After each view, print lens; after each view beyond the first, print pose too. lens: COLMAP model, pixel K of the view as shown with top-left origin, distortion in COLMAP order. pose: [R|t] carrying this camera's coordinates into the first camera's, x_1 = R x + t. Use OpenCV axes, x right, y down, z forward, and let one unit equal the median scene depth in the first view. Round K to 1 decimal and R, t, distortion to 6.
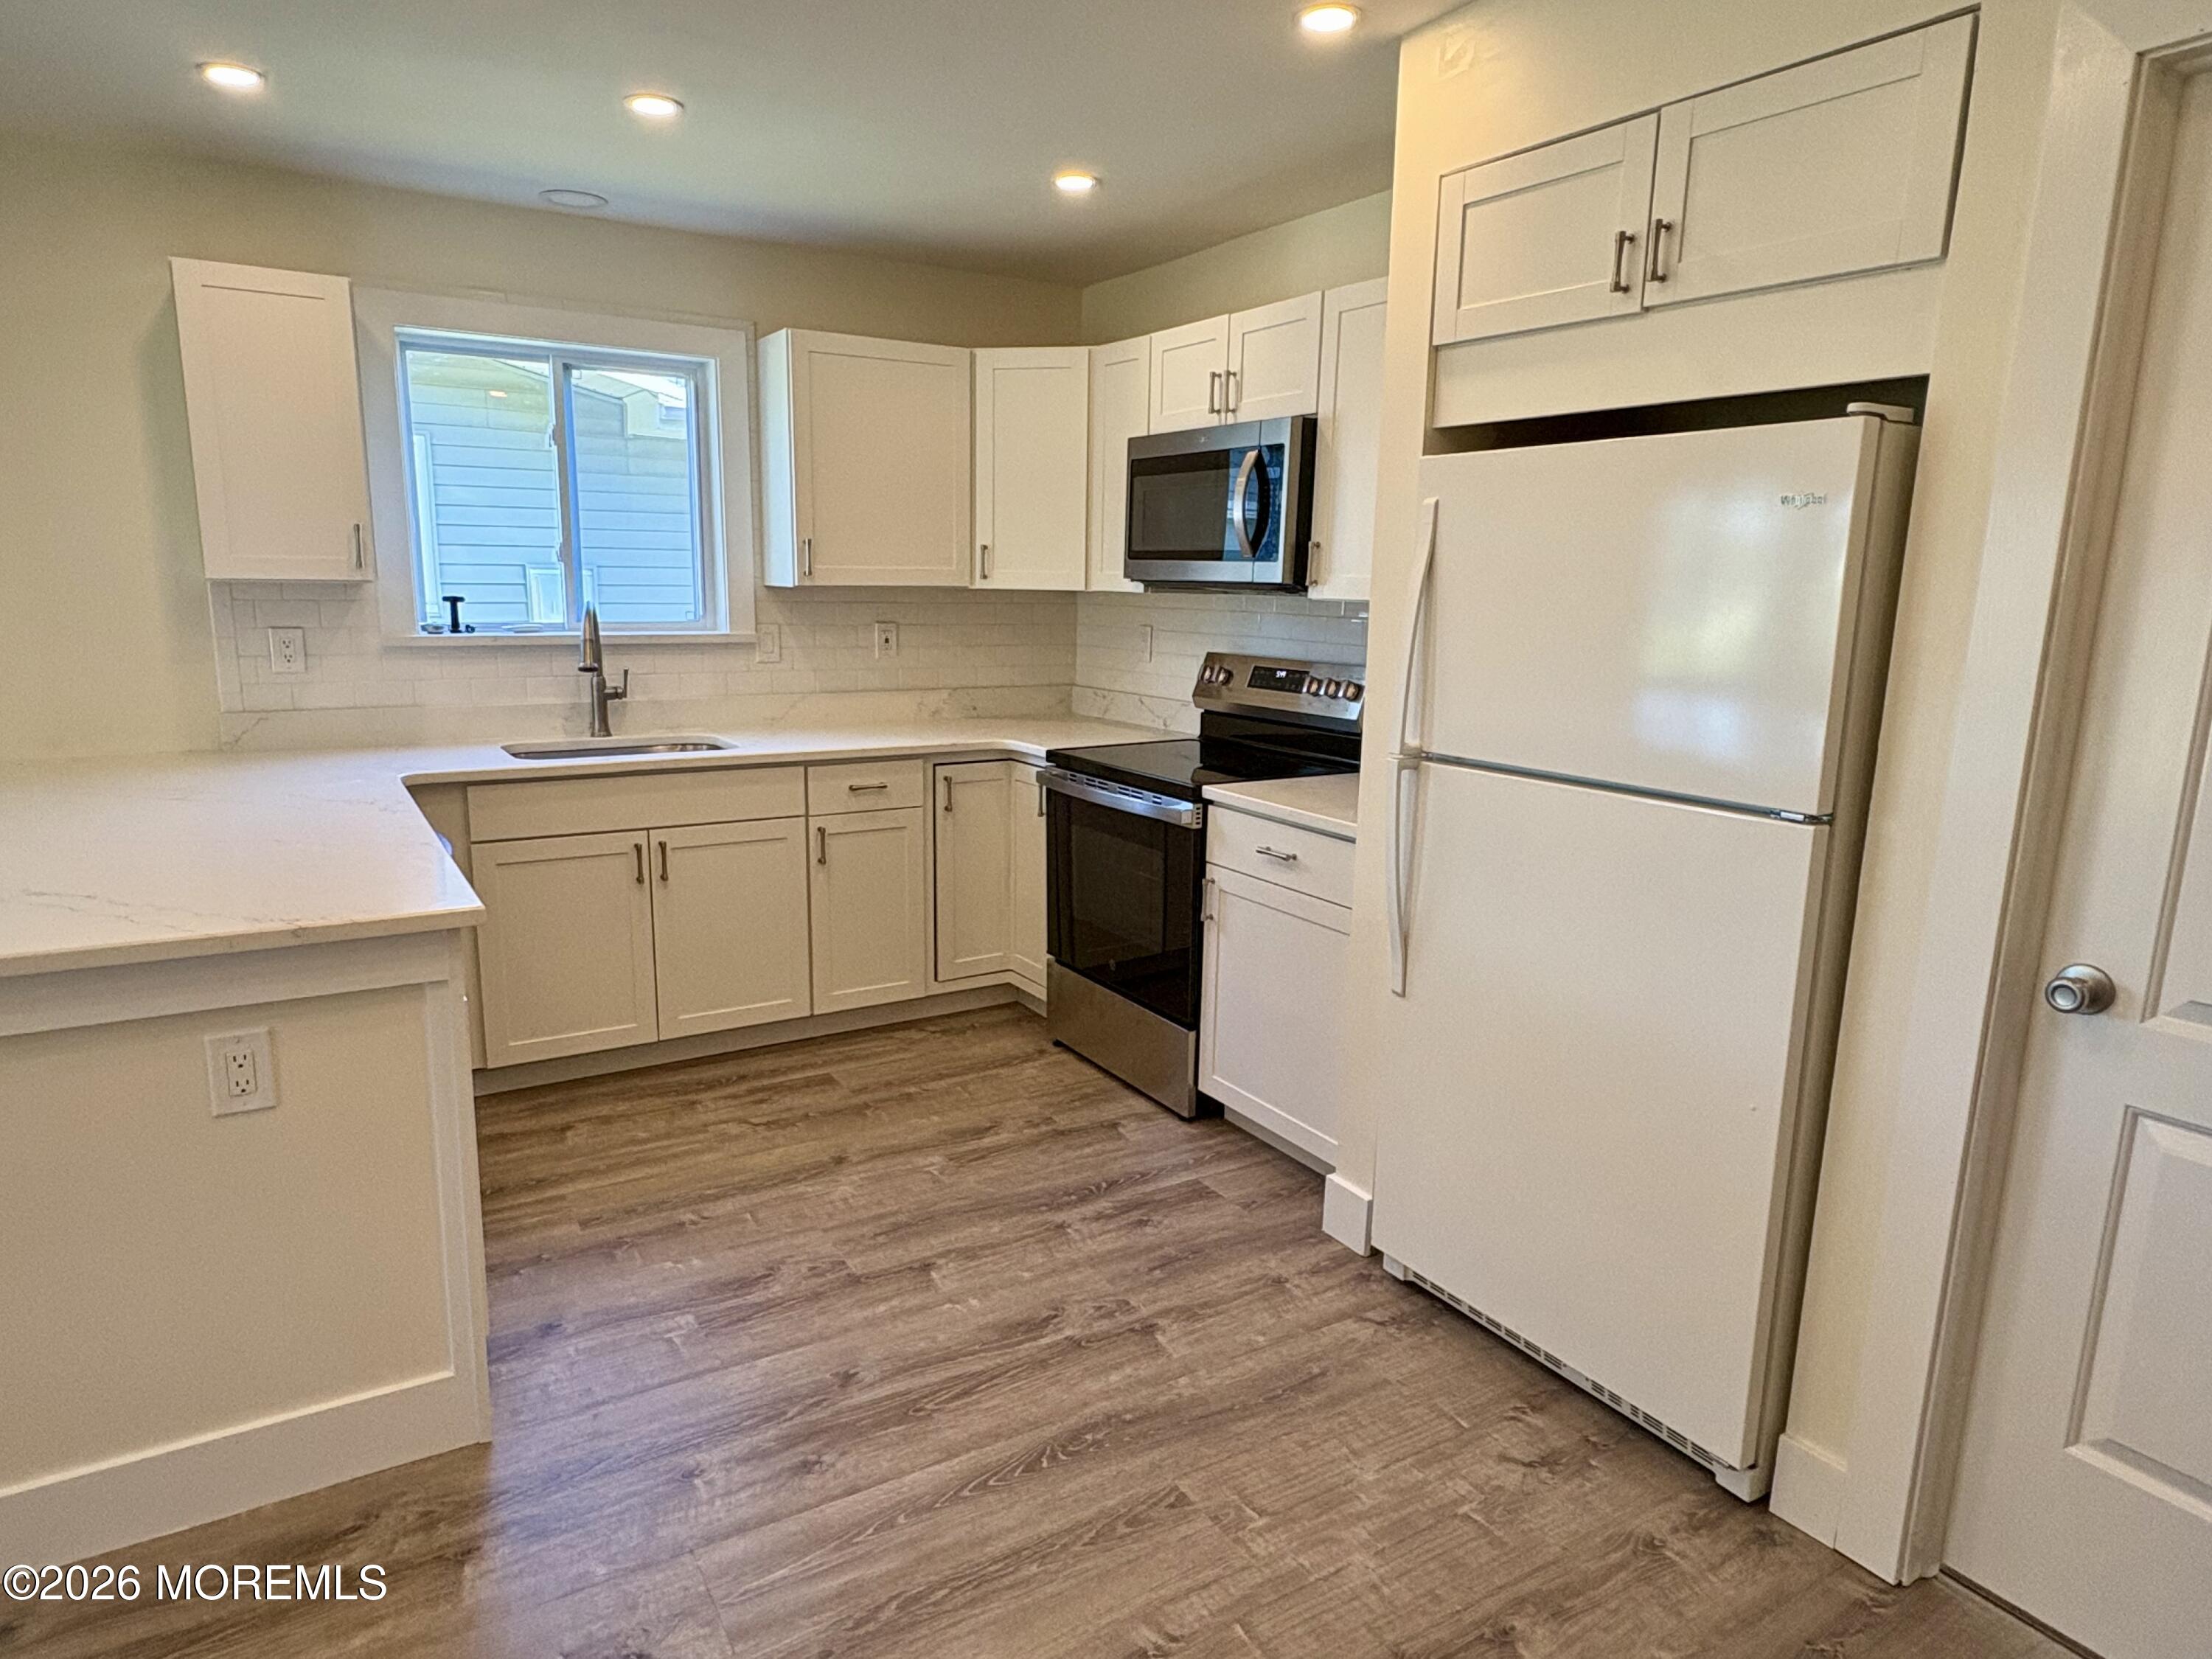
lens RADIAL K [[1334.1, 0, 1086.0], [0, 1334.1, 834.5], [0, 0, 1]] dist [-0.006710, 0.005098]
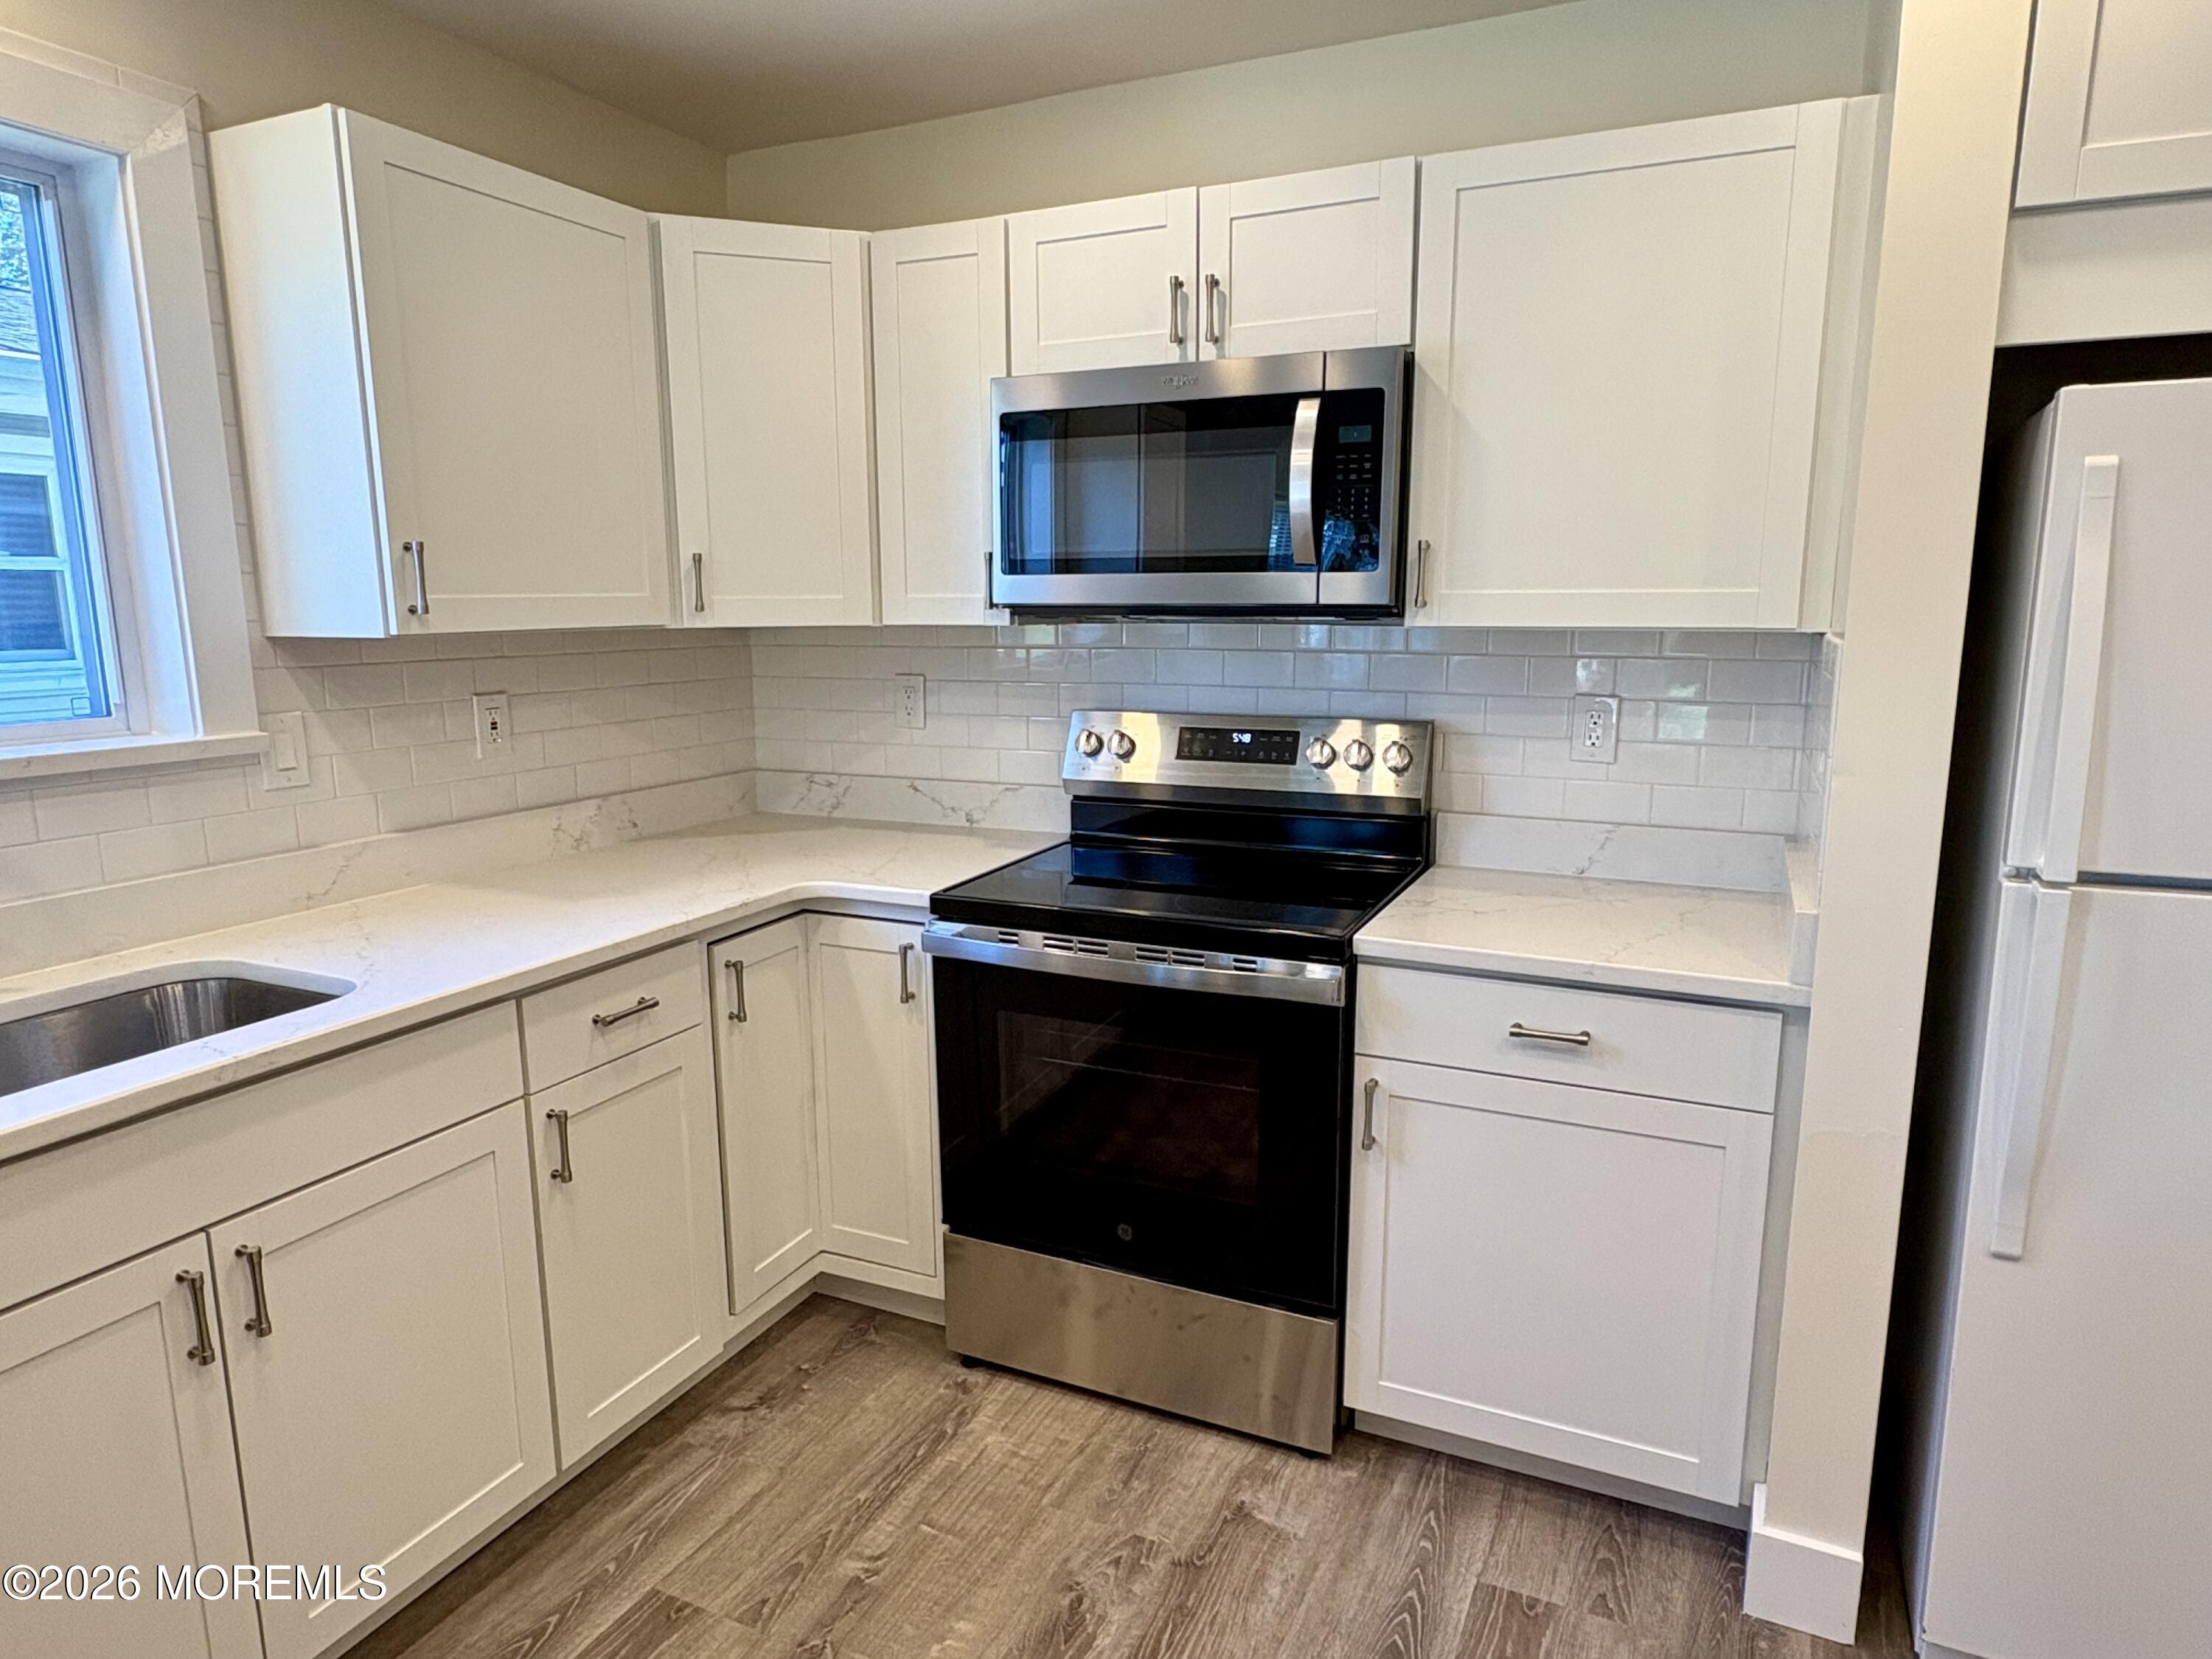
lens RADIAL K [[1334.1, 0, 1110.1], [0, 1334.1, 836.8], [0, 0, 1]] dist [-0.006710, 0.005098]
pose [[0.835601, -0.118080, 0.536496, -0.298775], [0.125223, 0.991856, 0.023266, -0.099504], [-0.534874, 0.047741, 0.843582, 0.487091]]
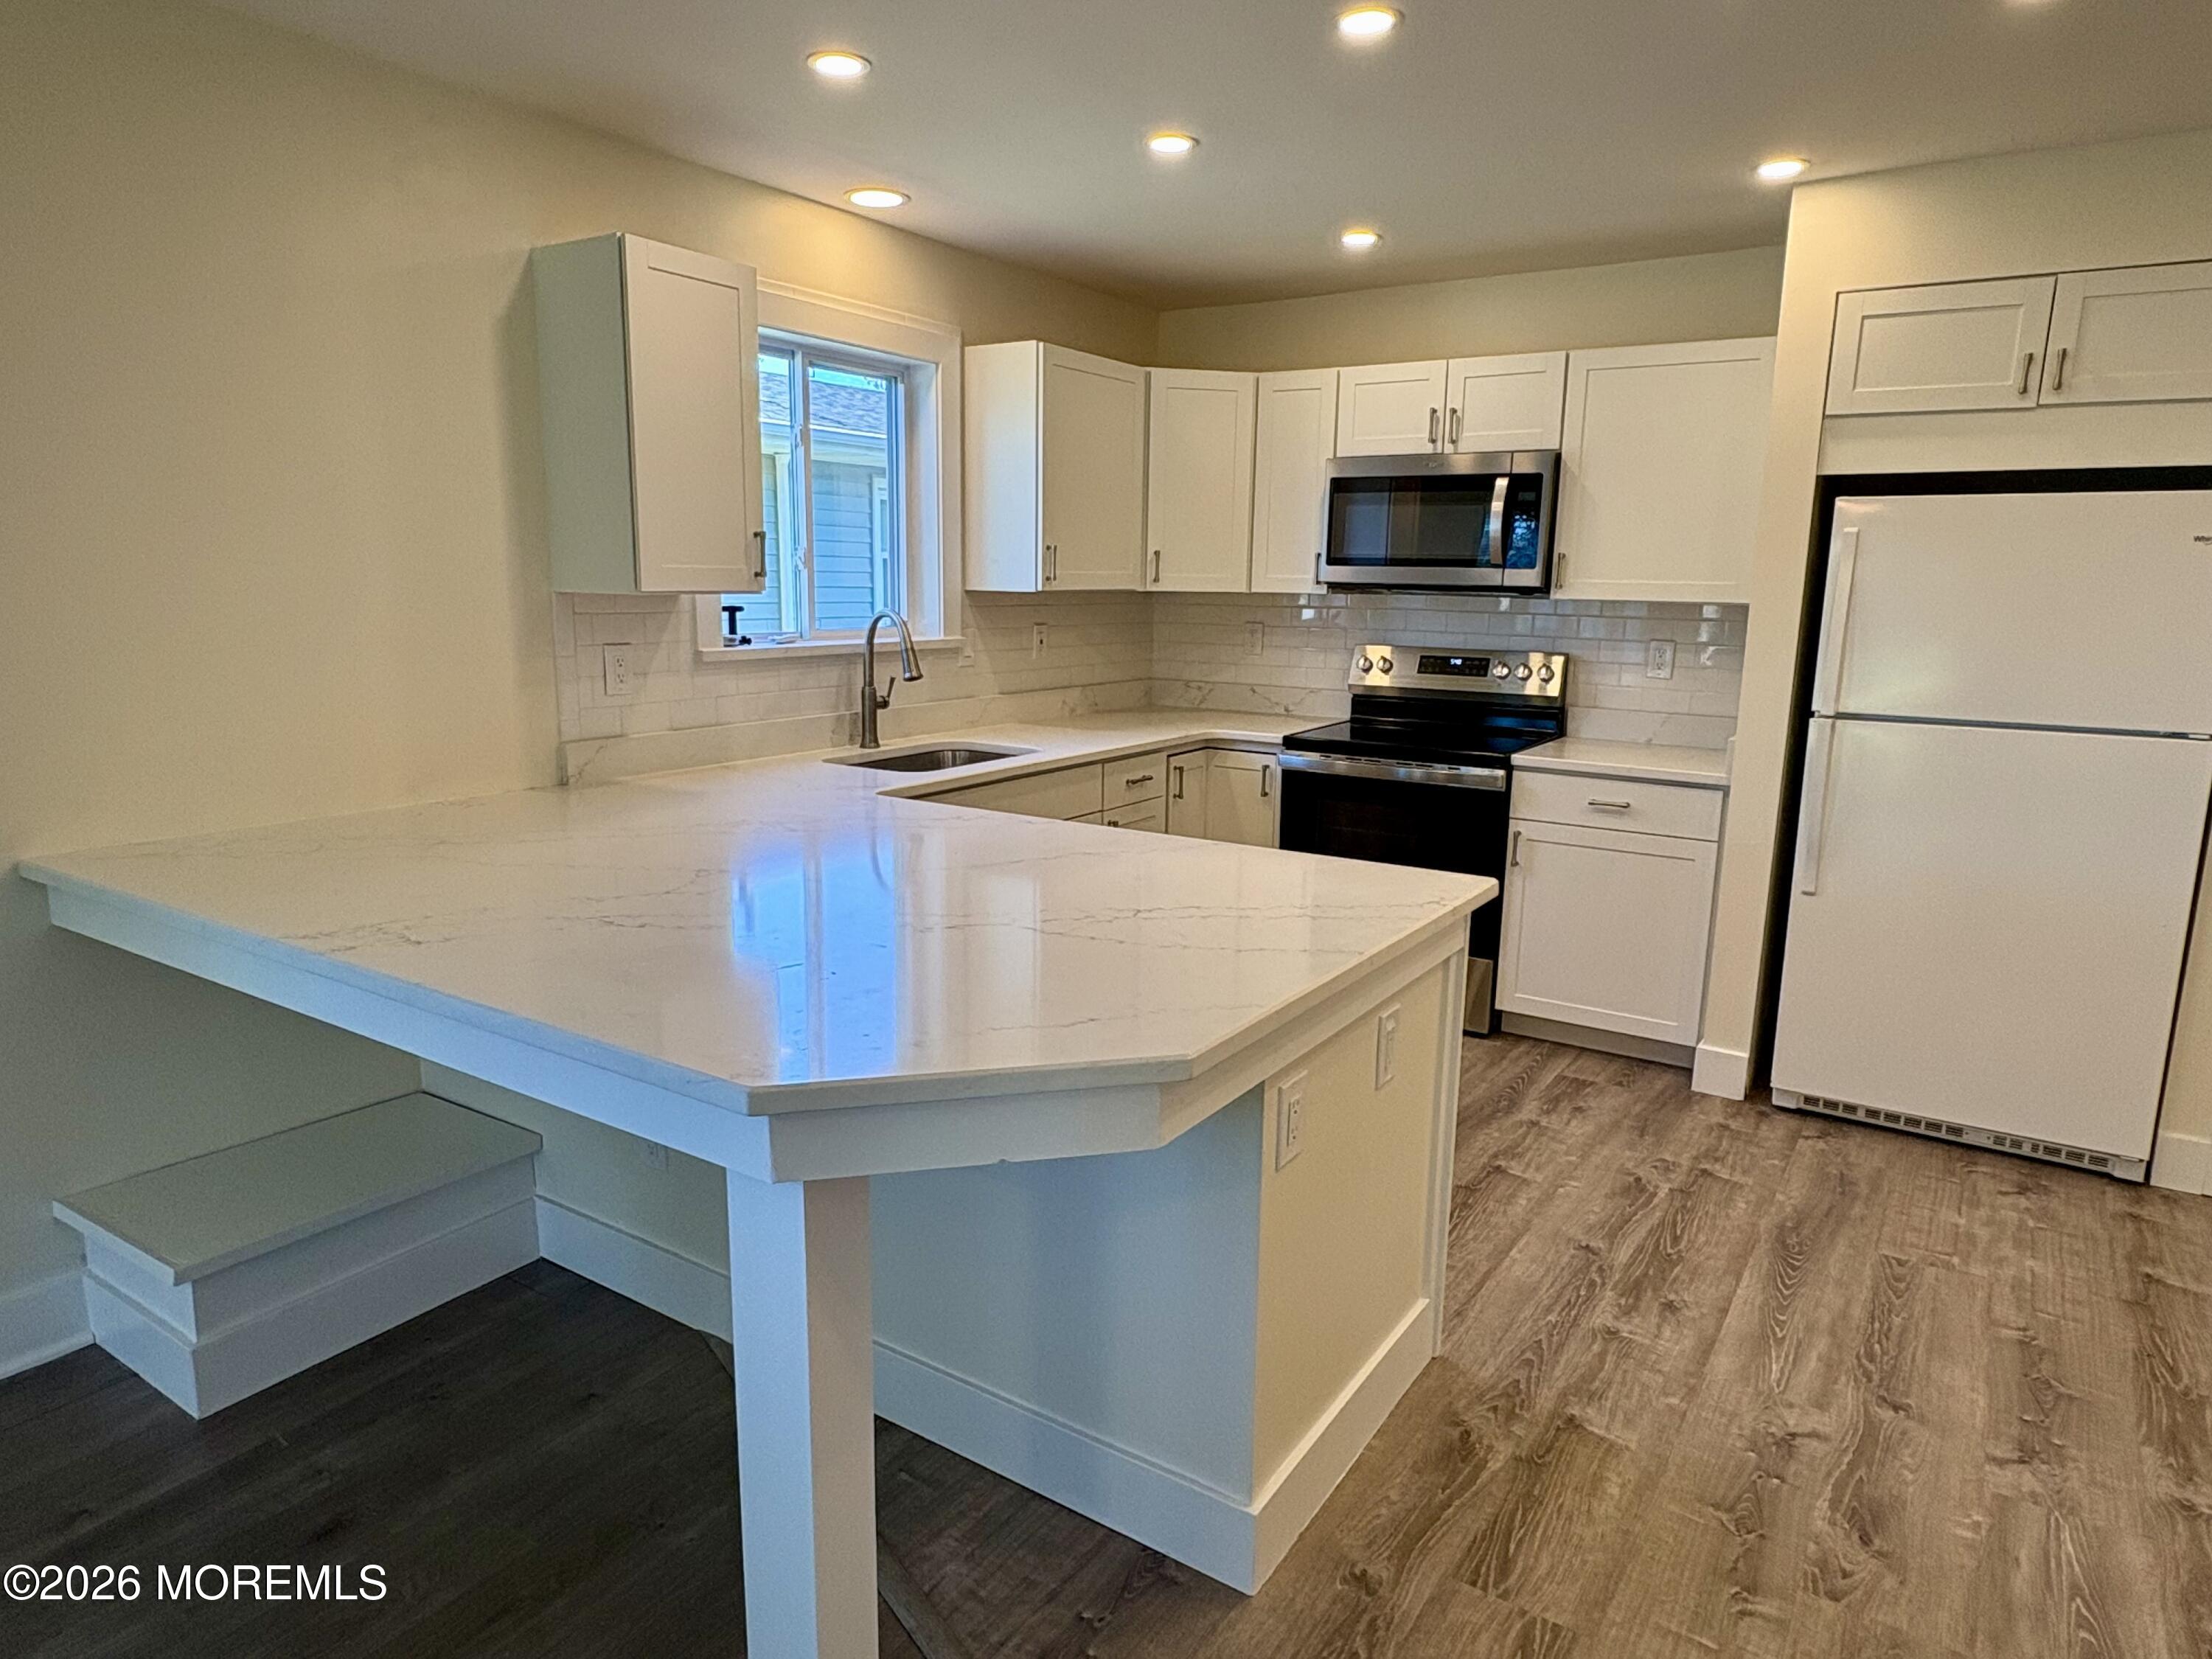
lens RADIAL K [[1334.1, 0, 1117.9], [0, 1334.1, 830.7], [0, 0, 1]] dist [-0.006710, 0.005098]
pose [[0.906272, -0.083825, 0.414299, -0.670477], [0.082105, 0.996381, 0.021994, -0.021609], [-0.414644, 0.014084, 0.909875, 0.044388]]
